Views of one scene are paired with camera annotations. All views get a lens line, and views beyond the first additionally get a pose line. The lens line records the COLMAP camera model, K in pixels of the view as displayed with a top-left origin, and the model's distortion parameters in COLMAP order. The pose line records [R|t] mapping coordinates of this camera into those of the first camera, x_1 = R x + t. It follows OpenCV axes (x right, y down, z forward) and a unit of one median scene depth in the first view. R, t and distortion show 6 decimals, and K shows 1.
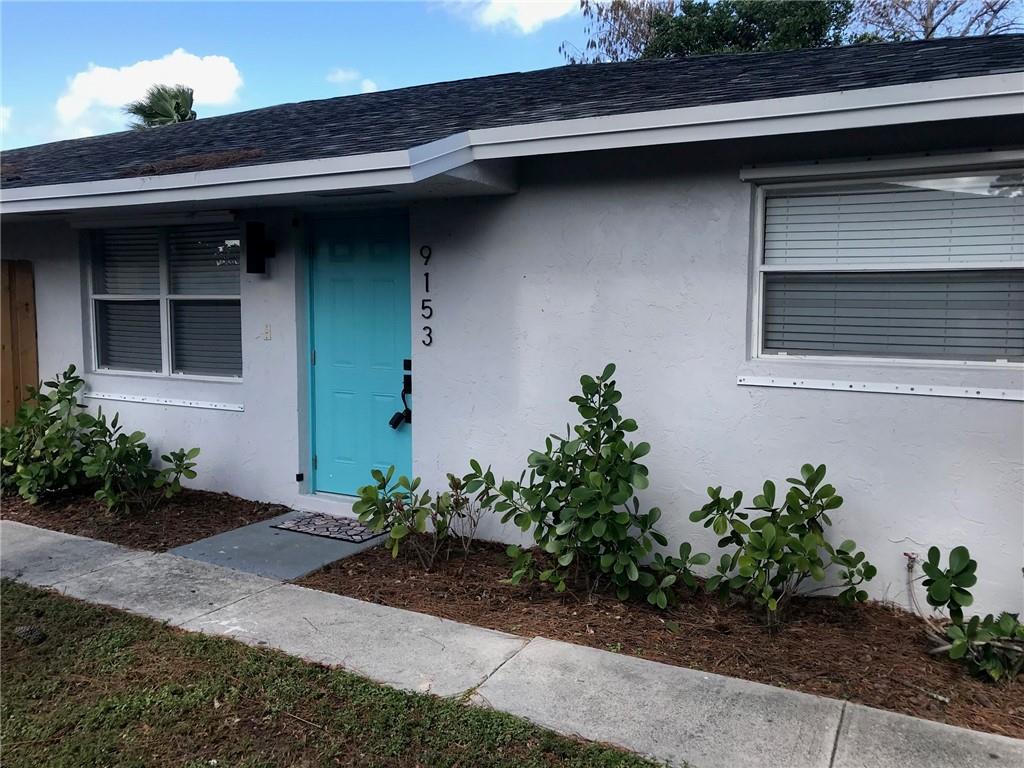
lens RADIAL K [[844.5, 0, 512.0], [0, 844.5, 384.0], [0, 0, 1]] dist [0.004165, -0.002576]
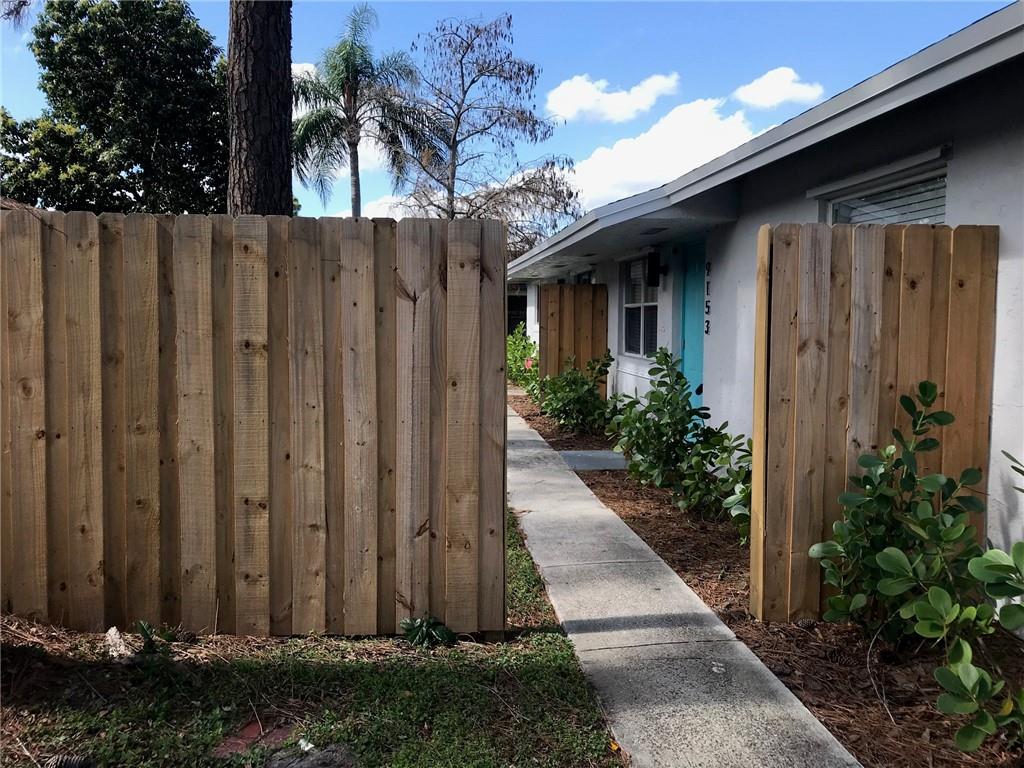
lens RADIAL K [[828.3, 0, 510.4], [0, 828.3, 370.6], [0, 0, 1]] dist [0.007689, 0.021387]
pose [[0.572712, 0.051874, -0.818114, 0.839069], [-0.086674, 0.996234, 0.002493, 0.039255], [0.815162, 0.069482, 0.575051, -0.042034]]
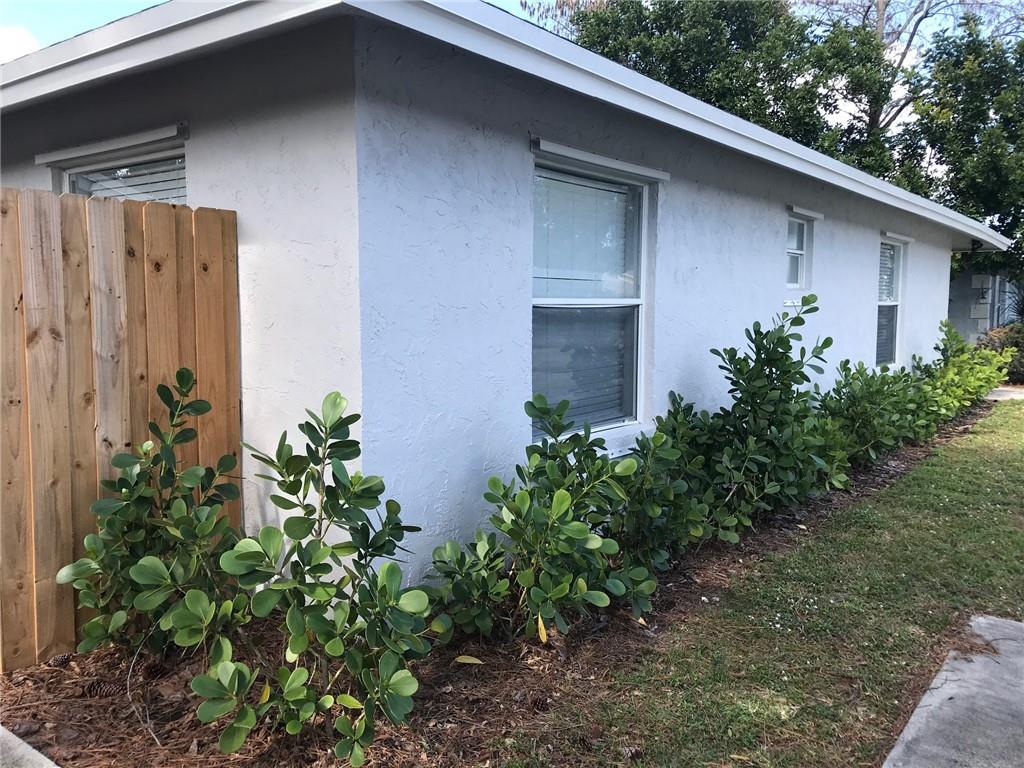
lens RADIAL K [[844.5, 0, 512.0], [0, 844.5, 384.0], [0, 0, 1]] dist [0.004165, -0.002576]
pose [[0.990760, 0.012087, -0.135090, 0.825069], [-0.013792, 0.999837, -0.011691, 0.035664], [0.134926, 0.013446, 0.990764, 0.009848]]
